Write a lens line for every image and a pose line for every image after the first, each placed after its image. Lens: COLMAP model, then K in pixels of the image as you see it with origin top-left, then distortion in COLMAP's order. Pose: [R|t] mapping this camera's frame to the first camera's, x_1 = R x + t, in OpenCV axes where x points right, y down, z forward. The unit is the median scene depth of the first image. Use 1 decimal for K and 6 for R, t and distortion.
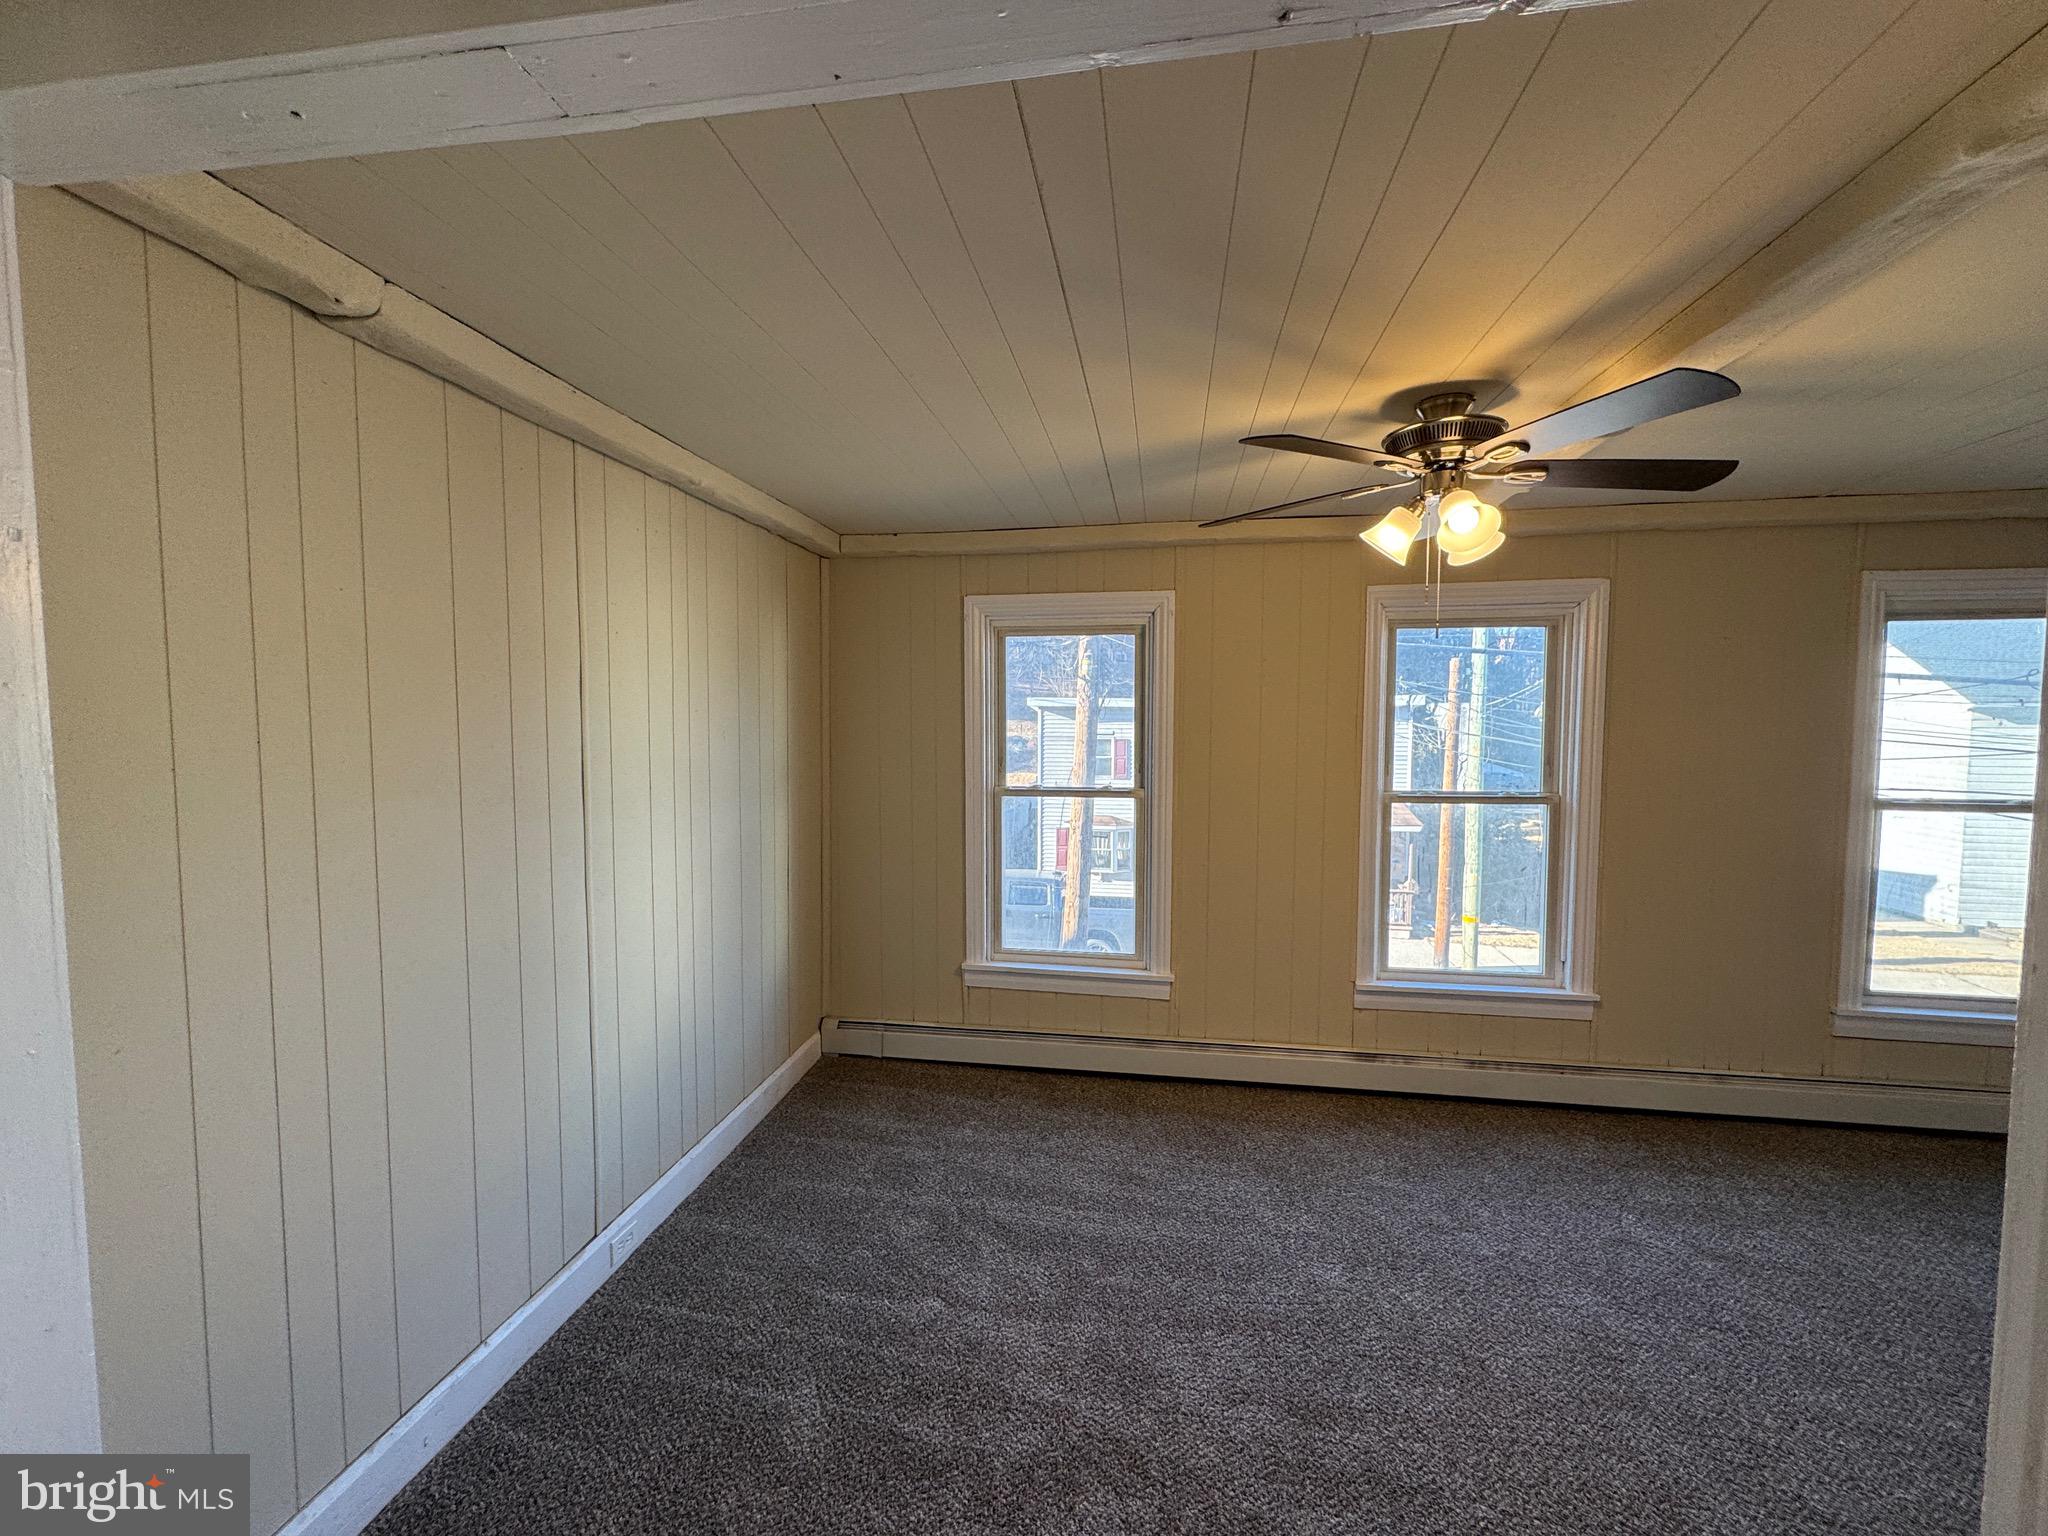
lens RADIAL K [[812.8, 0, 1035.8], [0, 812.8, 764.0], [0, 0, 1]] dist [-0.000224, -0.000460]
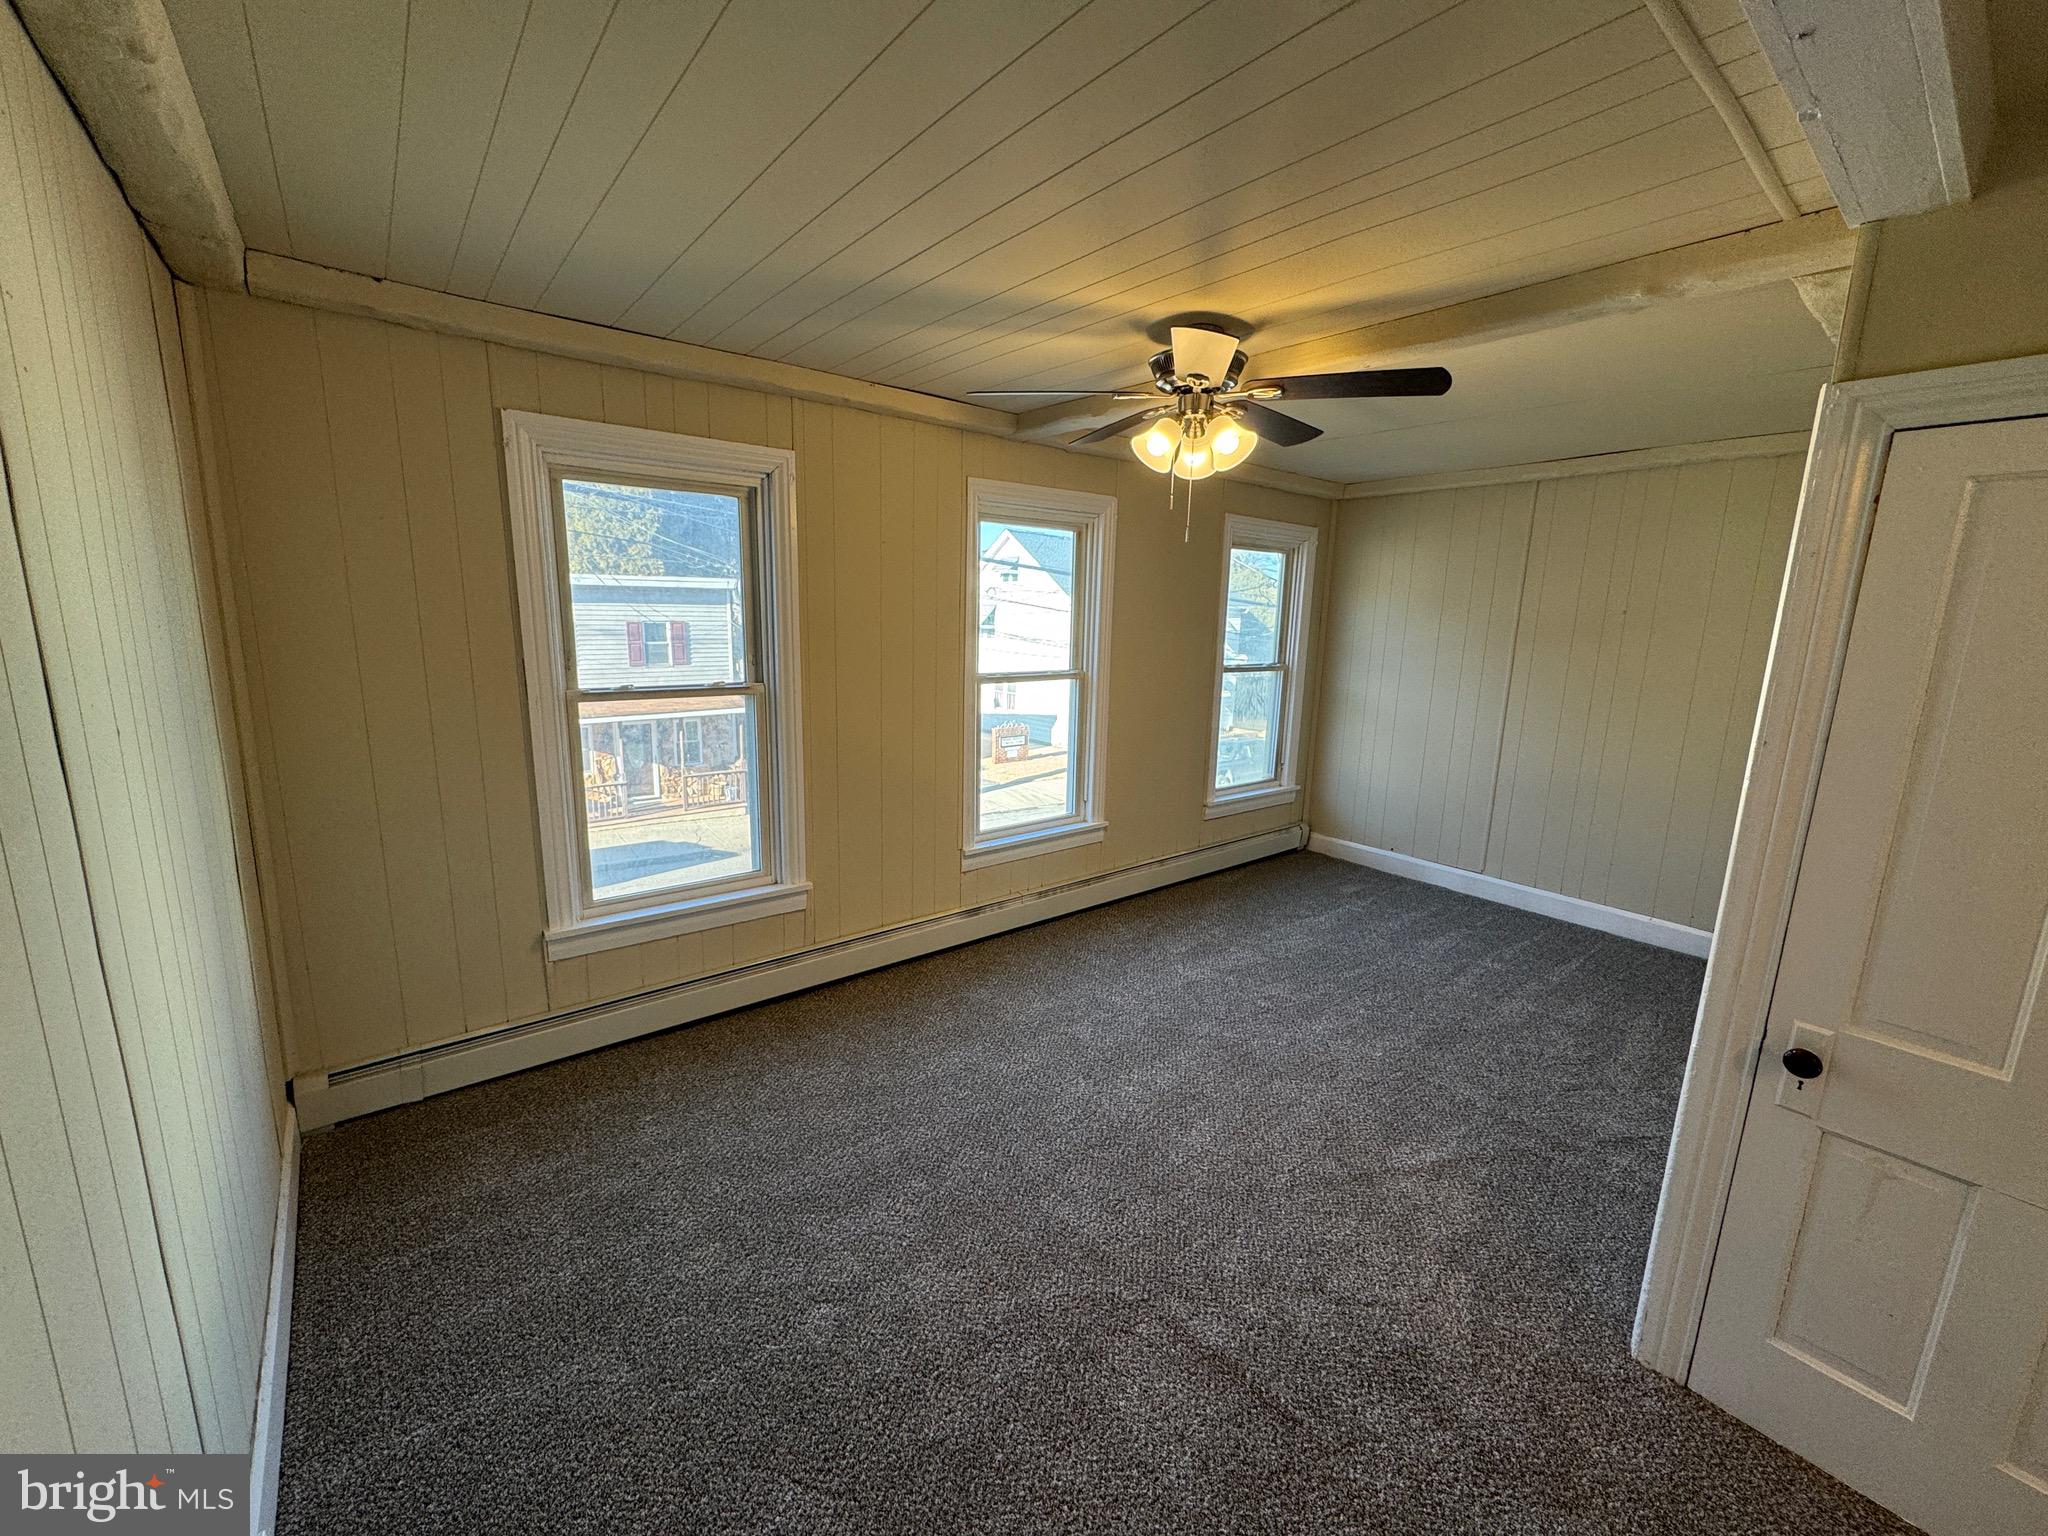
lens RADIAL K [[812.8, 0, 1013.2], [0, 812.8, 762.1], [0, 0, 1]] dist [-0.000224, -0.000460]
pose [[0.670326, -0.121406, 0.732068, -0.358324], [0.017292, 0.988814, 0.148151, -0.010519], [-0.741866, -0.086651, 0.664926, 0.231389]]
